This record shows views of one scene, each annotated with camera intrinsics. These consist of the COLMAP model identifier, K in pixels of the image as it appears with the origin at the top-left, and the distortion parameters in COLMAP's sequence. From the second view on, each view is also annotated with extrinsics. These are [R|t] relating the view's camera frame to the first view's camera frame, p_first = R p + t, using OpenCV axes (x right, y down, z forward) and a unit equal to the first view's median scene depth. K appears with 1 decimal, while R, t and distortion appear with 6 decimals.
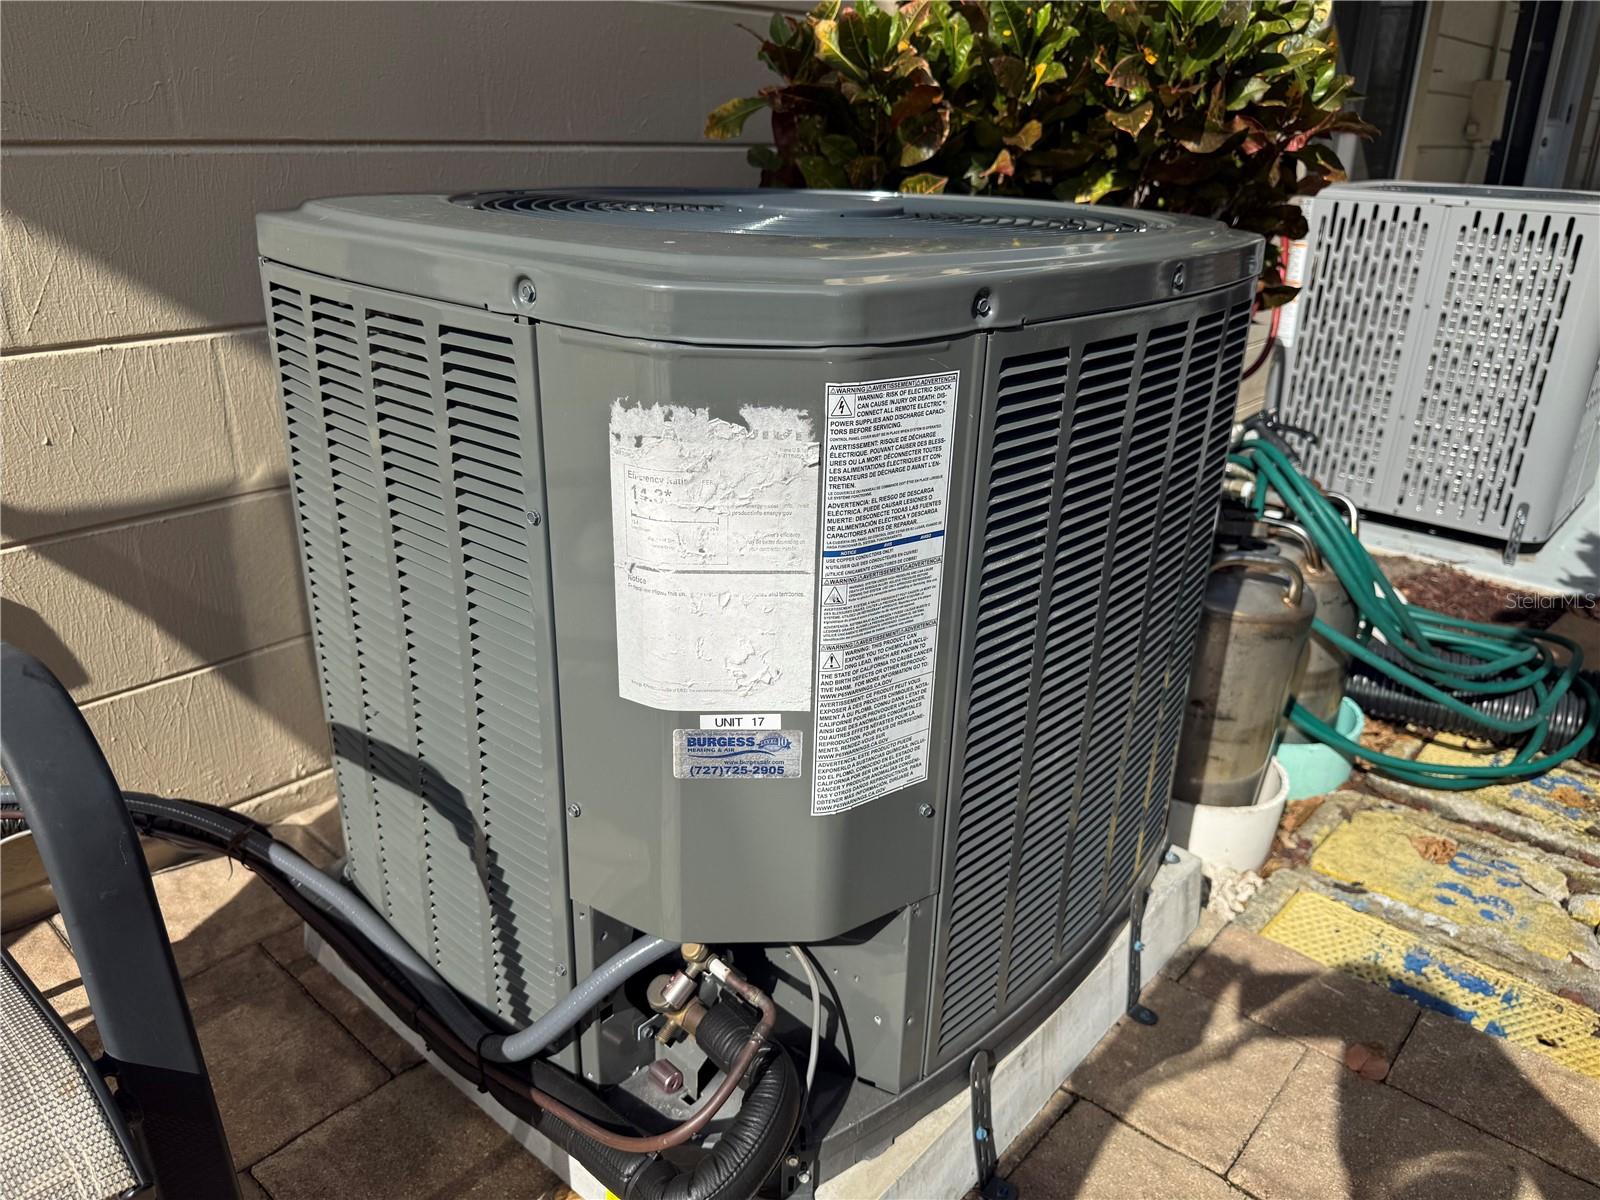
lens RADIAL K [[1174.0, 0, 848.0], [0, 1174.0, 600.4], [0, 0, 1]] dist [-0.000359, -0.001024]
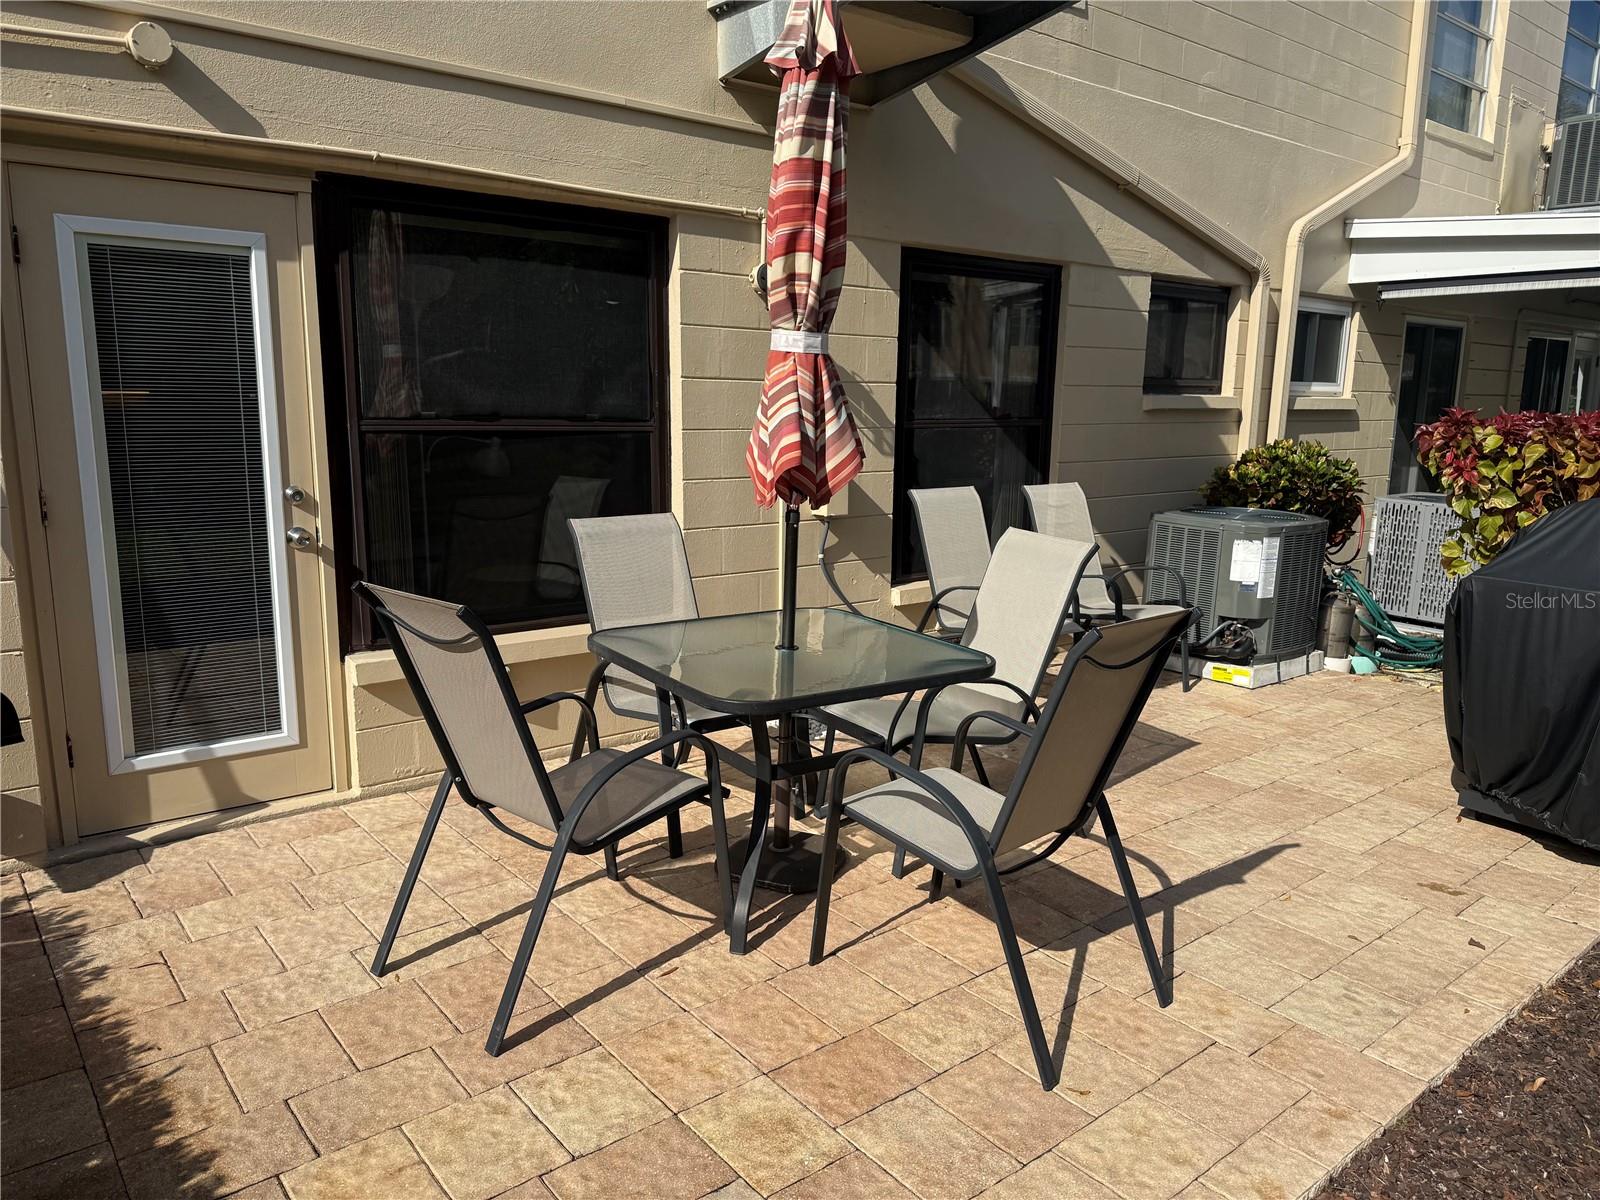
lens RADIAL K [[1126.7, 0, 800.0], [0, 1126.7, 600.0], [0, 0, 1]] dist [0.004418, 0.001087]
pose [[0.980845, 0.032177, -0.192115, -0.811424], [-0.070647, 0.977873, -0.196910, 0.980904], [0.181528, 0.206710, 0.961415, -3.428580]]
